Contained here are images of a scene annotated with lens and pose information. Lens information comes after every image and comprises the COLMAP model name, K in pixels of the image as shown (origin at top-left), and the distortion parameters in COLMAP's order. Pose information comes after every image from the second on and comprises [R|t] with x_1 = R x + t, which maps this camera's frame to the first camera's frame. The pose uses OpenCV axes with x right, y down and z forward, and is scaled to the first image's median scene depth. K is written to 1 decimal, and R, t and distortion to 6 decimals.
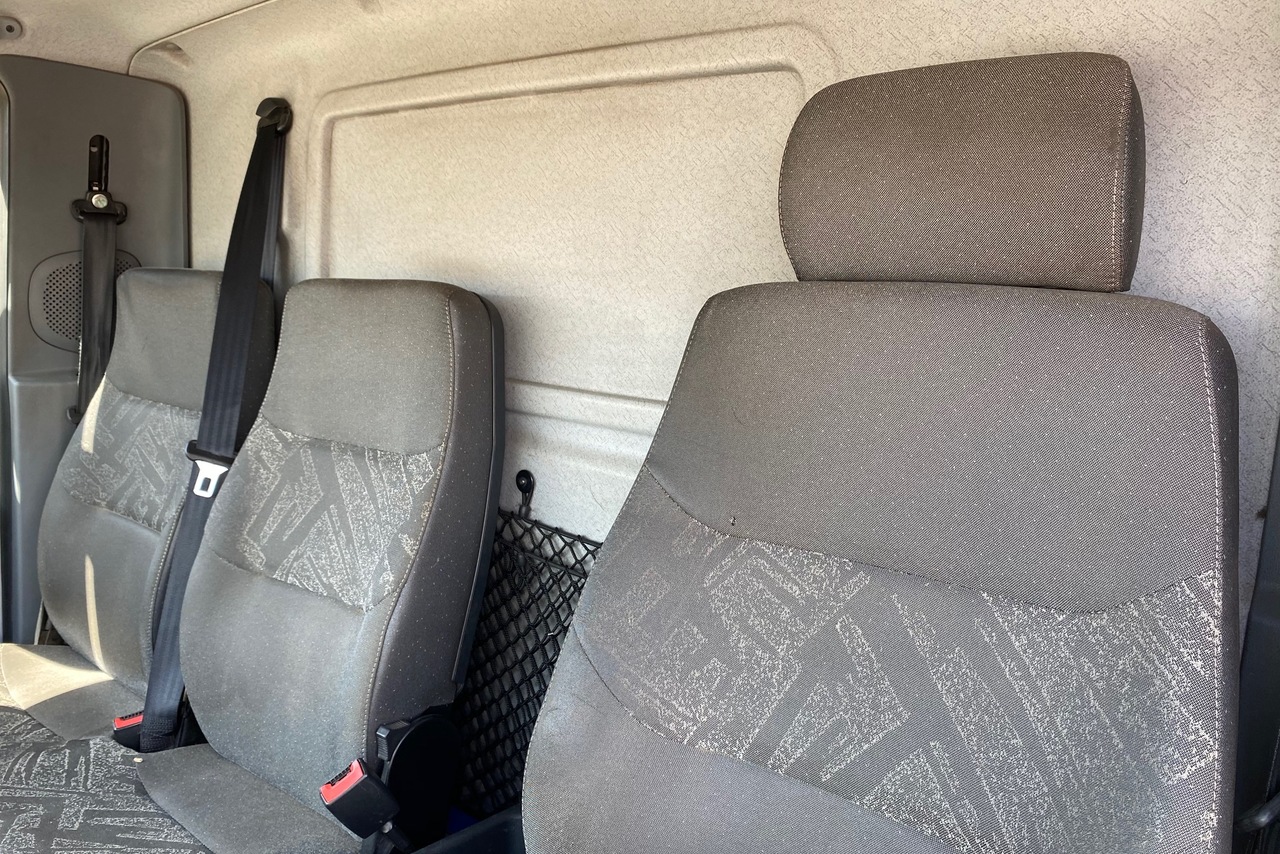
lens RADIAL K [[932.3, 0, 640.0], [0, 932.3, 427.0], [0, 0, 1]] dist [-0.005050, -0.002365]
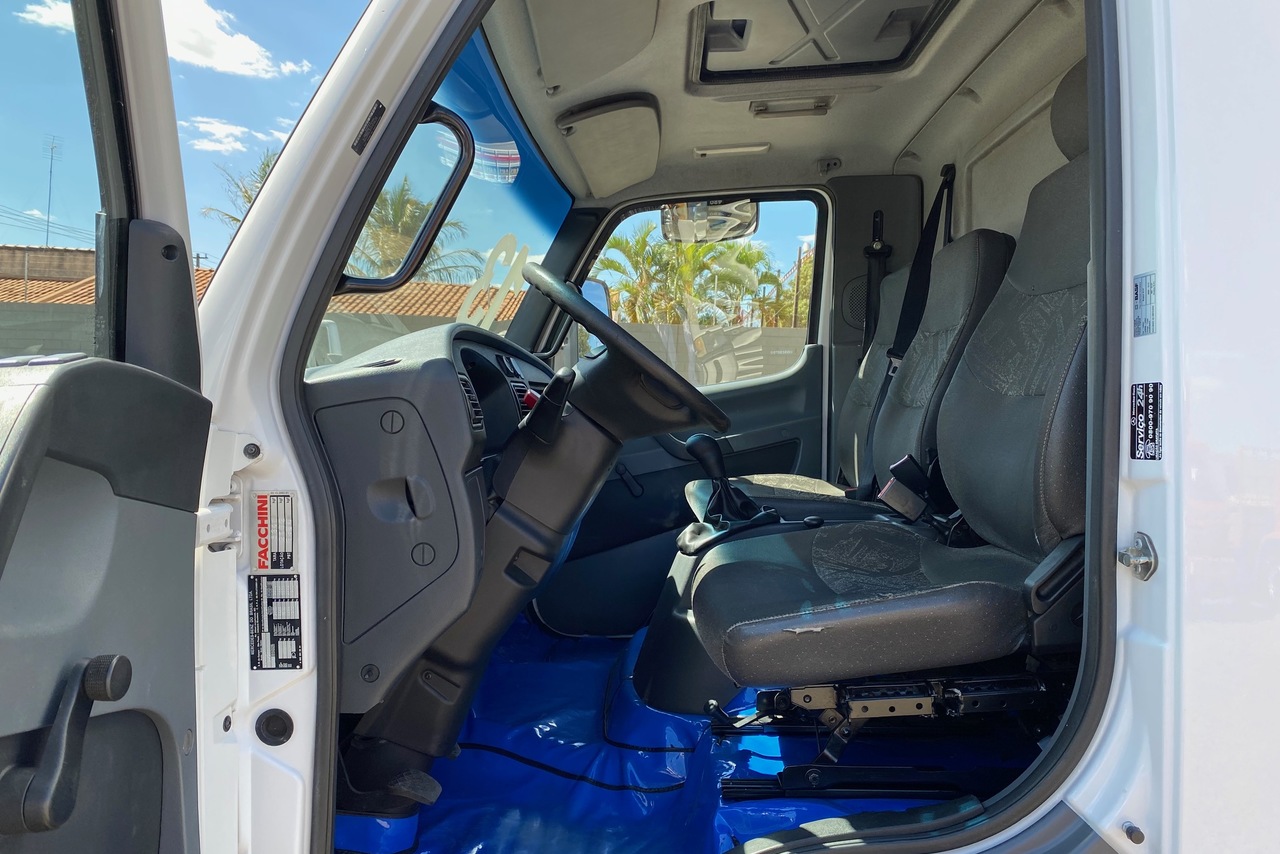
lens RADIAL K [[932.3, 0, 640.0], [0, 932.3, 427.0], [0, 0, 1]] dist [-0.005050, -0.002365]
pose [[0.611719, -0.024240, -0.790704, 0.592499], [-0.085108, 0.991713, -0.096244, 0.337232], [0.786484, 0.126169, 0.604587, -0.441958]]
